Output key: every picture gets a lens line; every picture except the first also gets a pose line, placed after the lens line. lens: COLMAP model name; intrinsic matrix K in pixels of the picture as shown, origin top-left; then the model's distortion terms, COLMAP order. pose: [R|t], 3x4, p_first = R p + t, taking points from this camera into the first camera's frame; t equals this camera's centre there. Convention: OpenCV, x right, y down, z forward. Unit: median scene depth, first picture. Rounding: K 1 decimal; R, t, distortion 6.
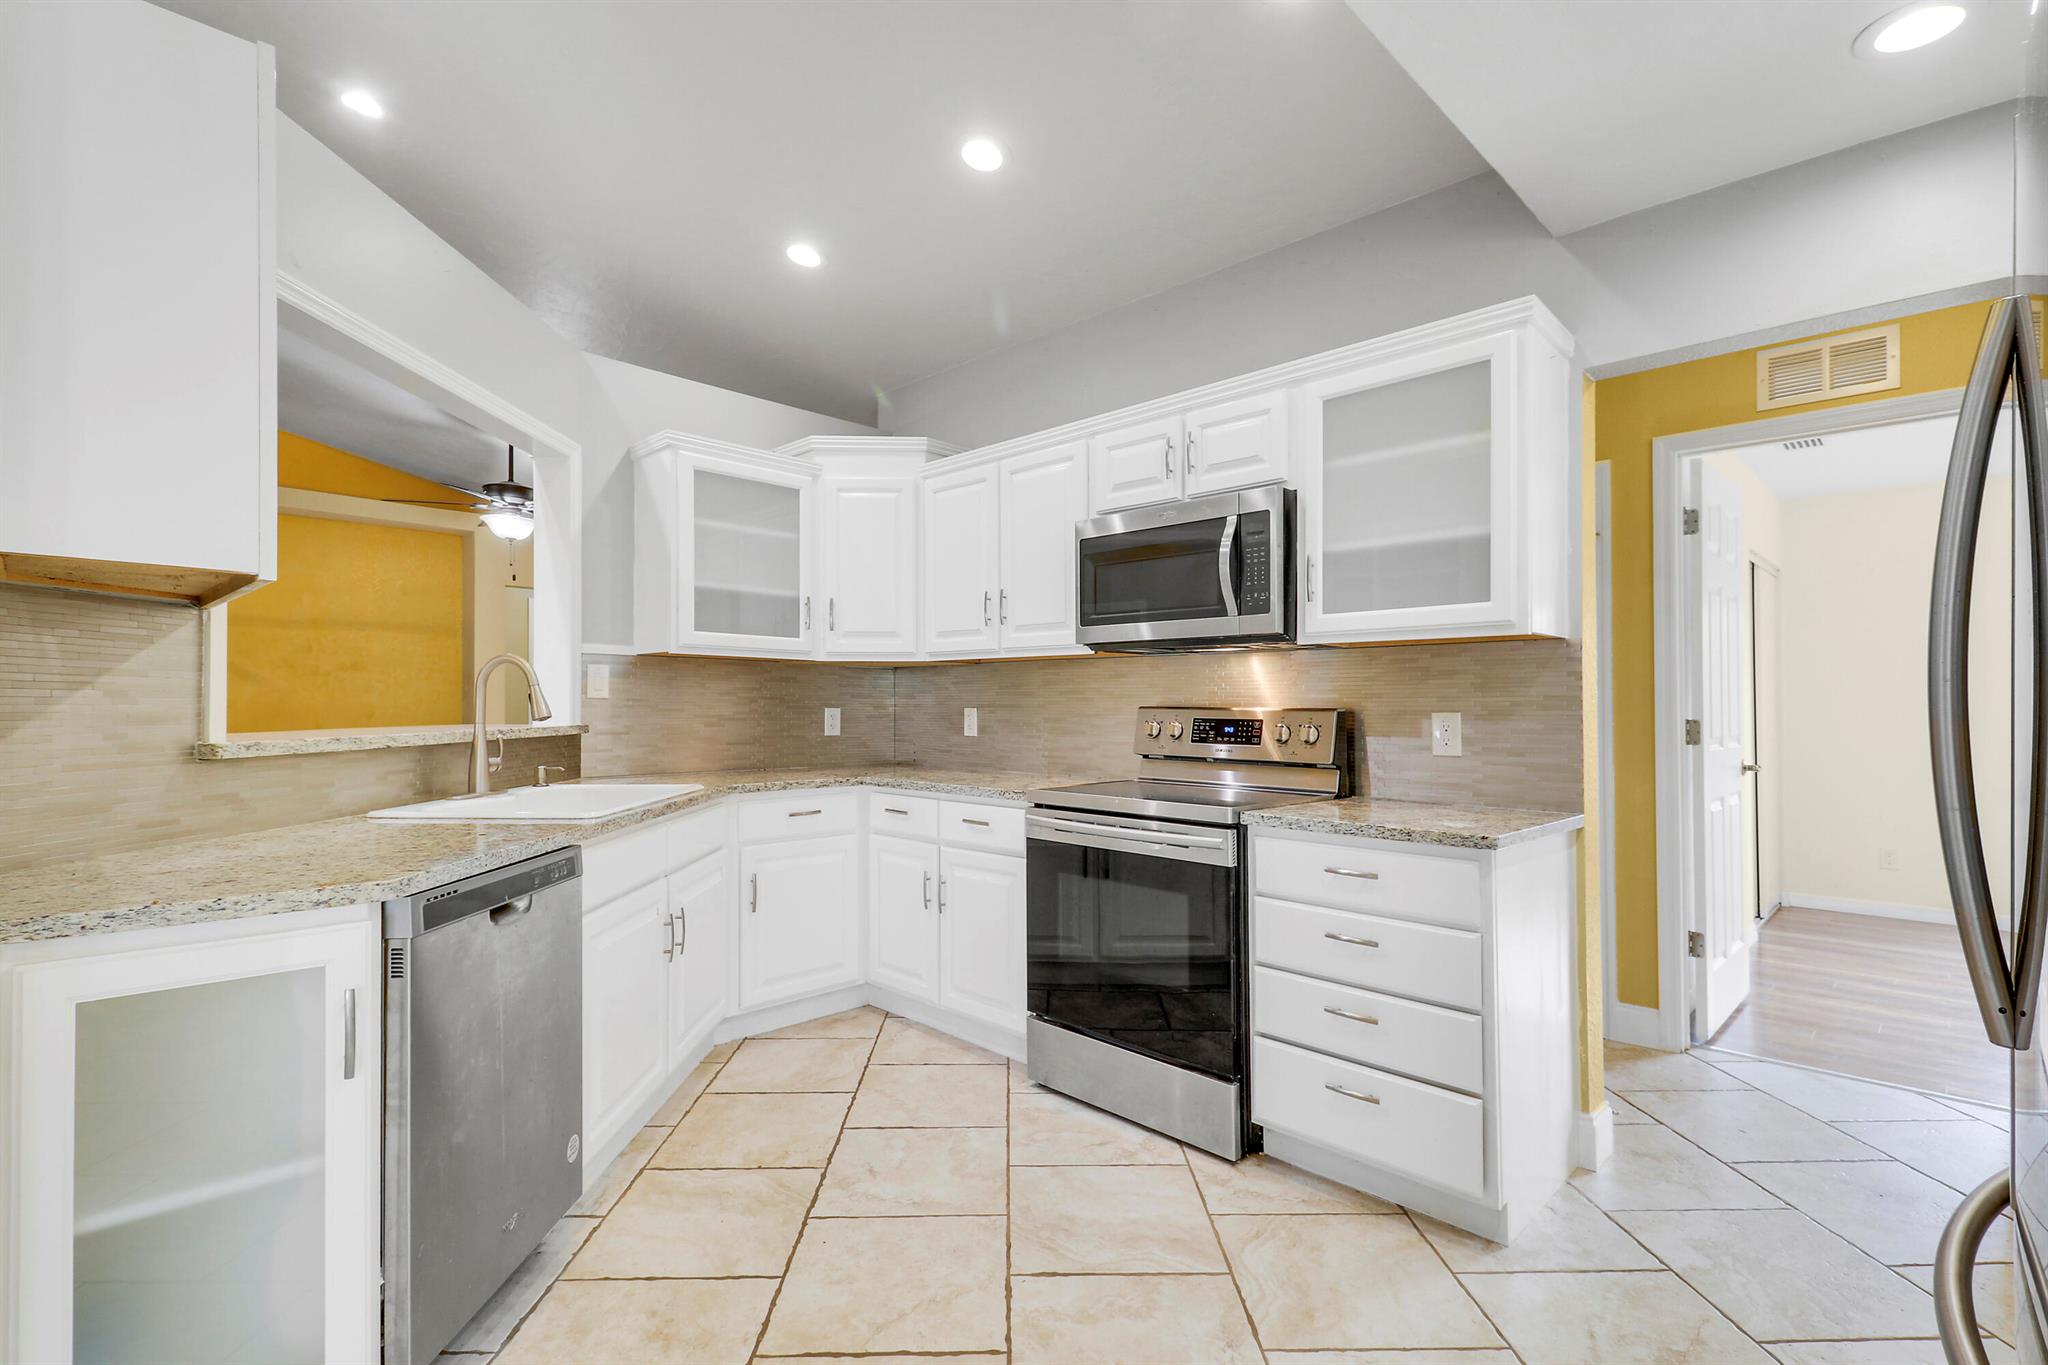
lens RADIAL K [[942.3, 0, 1023.2], [0, 942.3, 692.6], [0, 0, 1]] dist [0.005630, -0.000683]
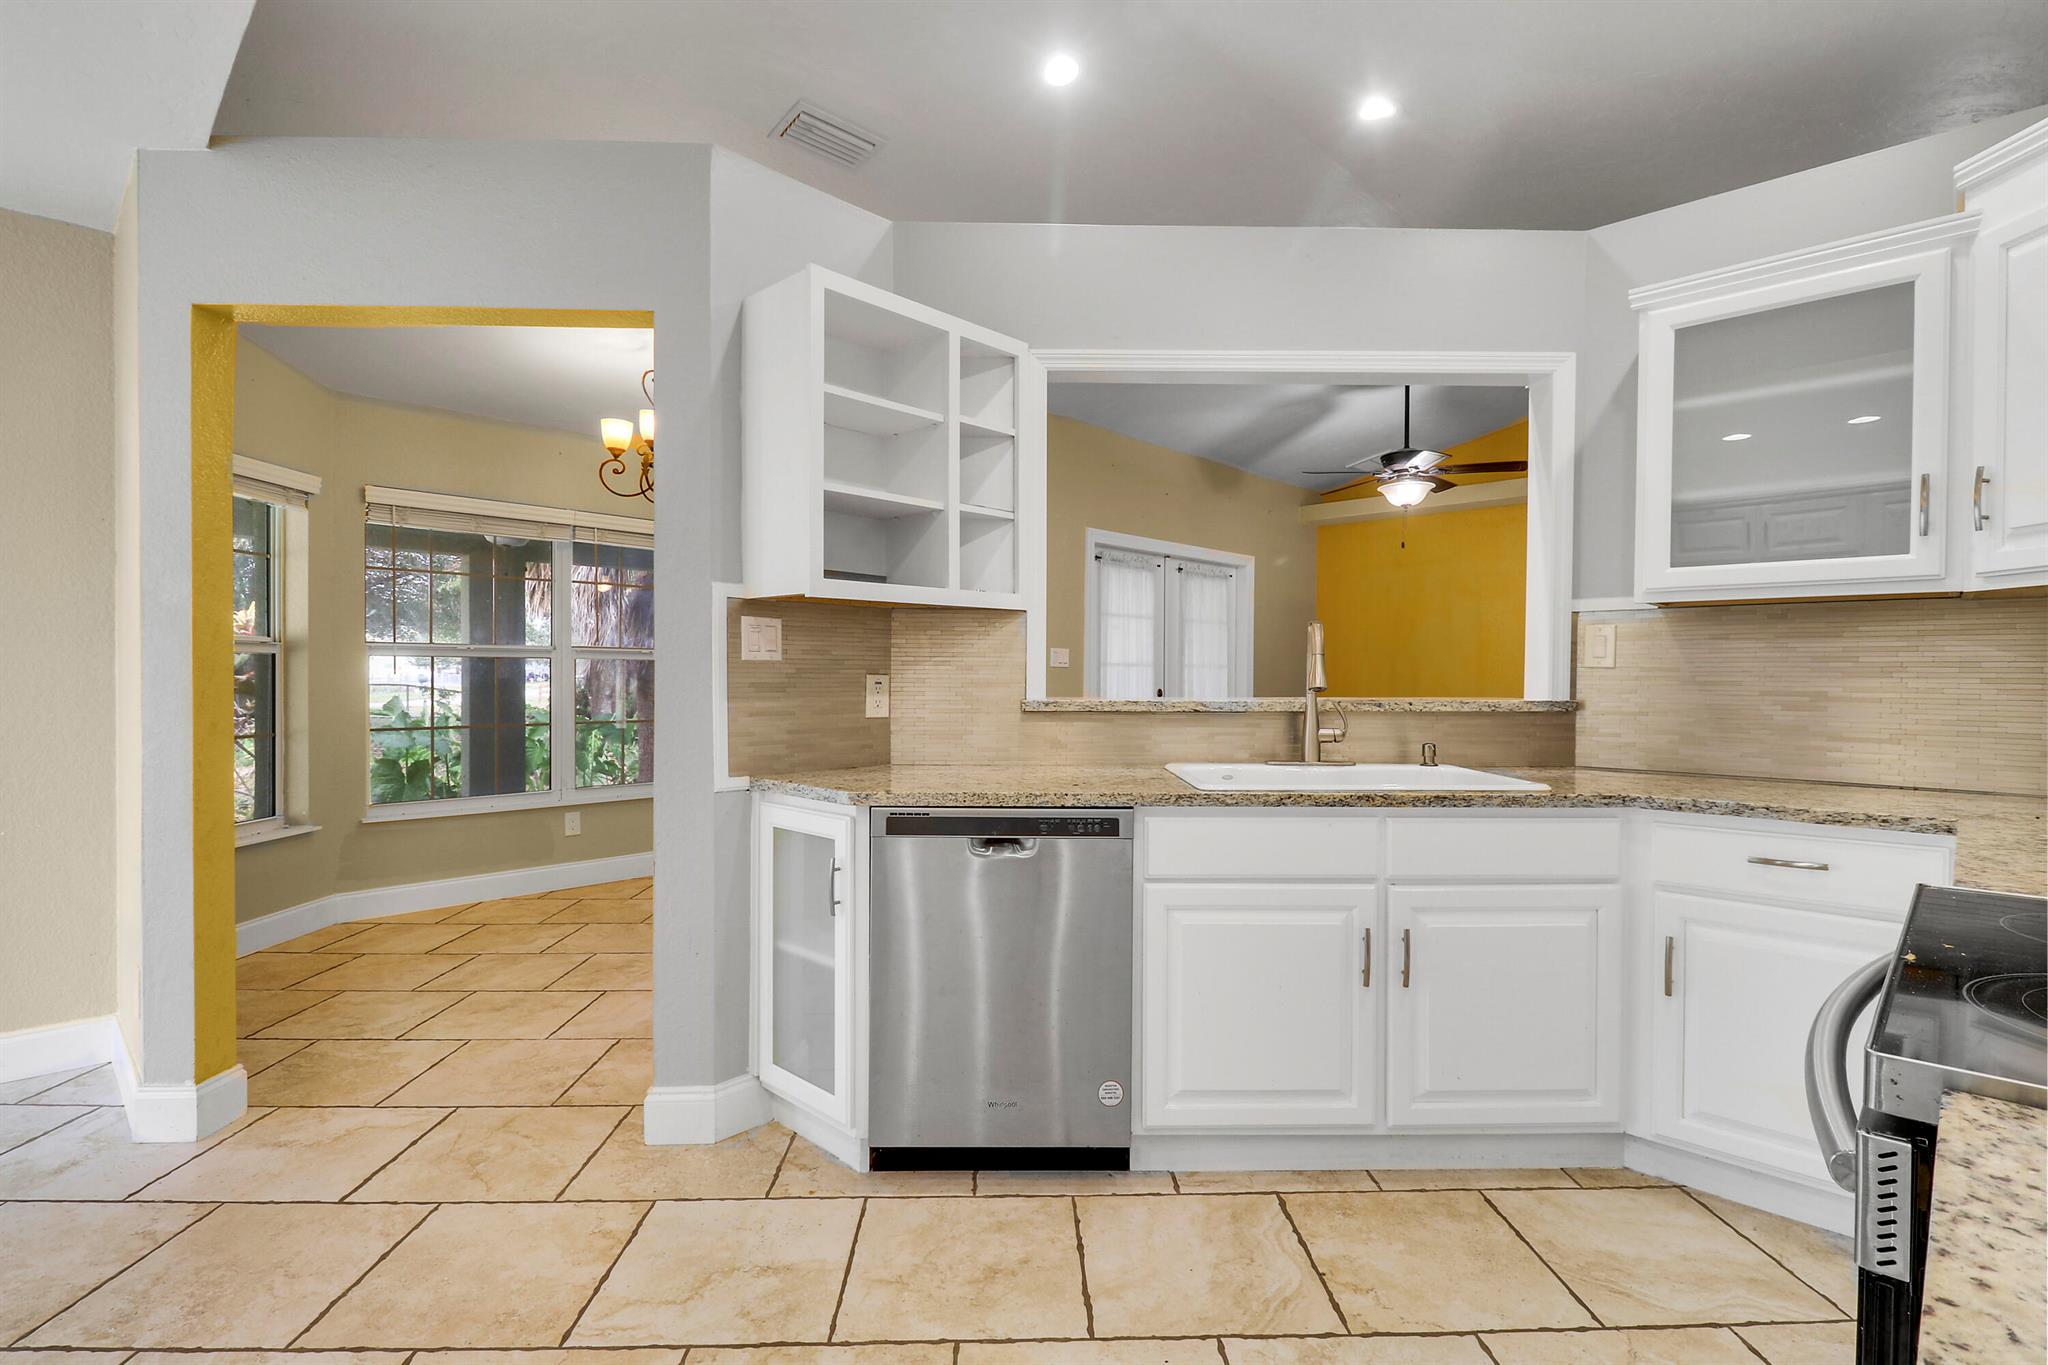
lens RADIAL K [[939.0, 0, 1024.0], [0, 939.0, 684.0], [0, 0, 1]] dist [-0.003478, -0.001843]
pose [[0.013489, 0.006442, -0.999888, 0.385070], [0.010763, 0.999920, 0.006588, 0.011345], [0.999851, -0.010851, 0.013419, 0.608444]]
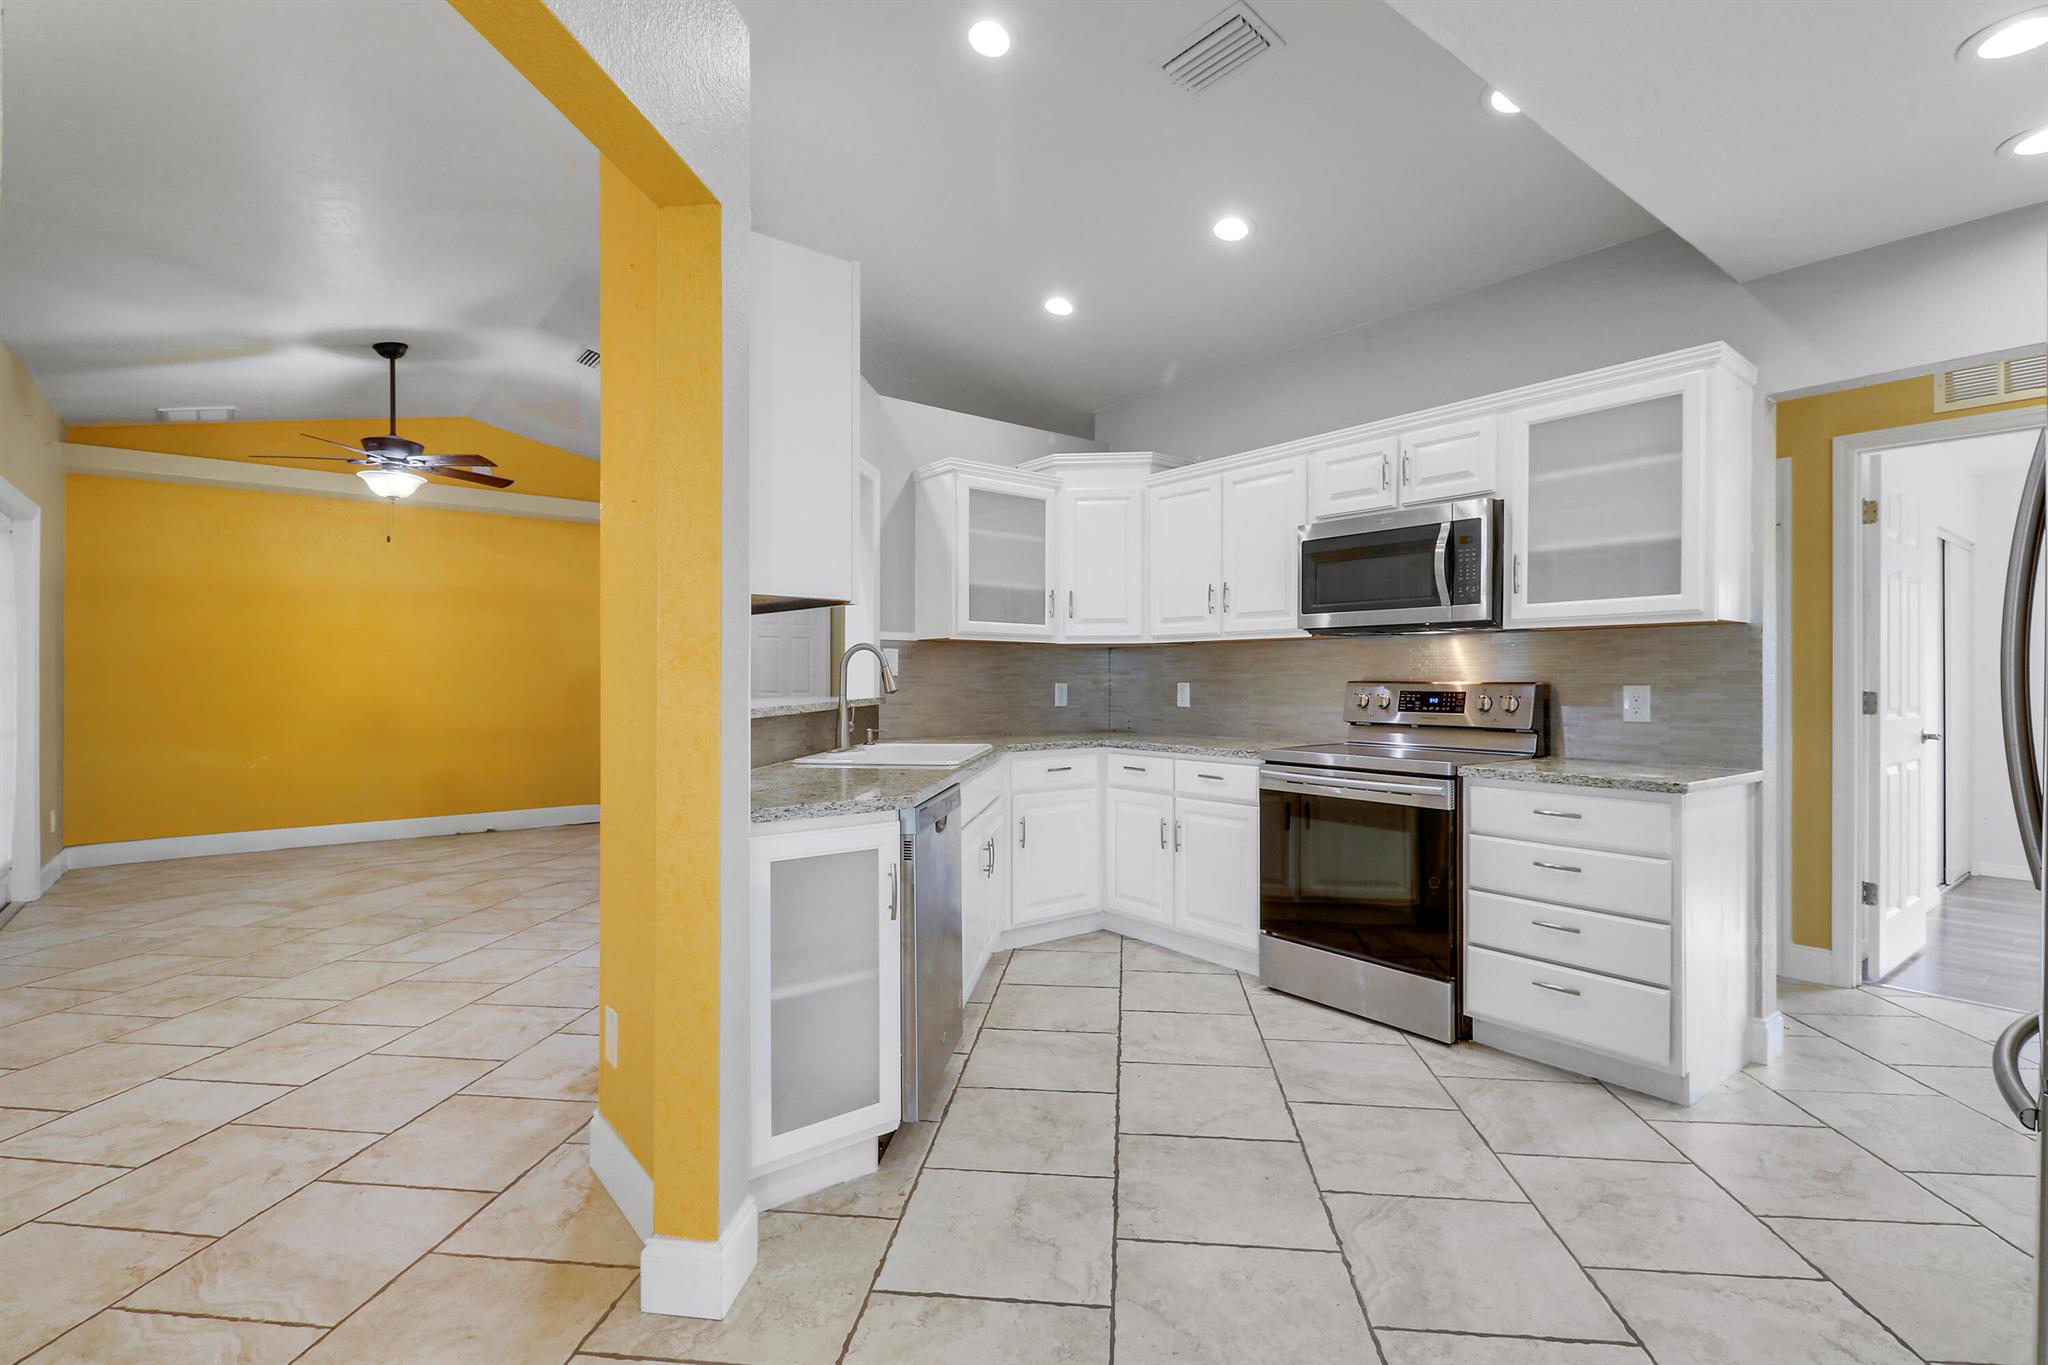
lens RADIAL K [[939.7, 0, 1009.7], [0, 939.7, 695.8], [0, 0, 1]] dist [-0.000567, -0.000753]
pose [[0.990273, -0.000238, -0.139136, -0.147294], [0.004456, 0.999540, 0.030002, -0.004294], [0.139065, -0.030330, 0.989819, -0.245052]]
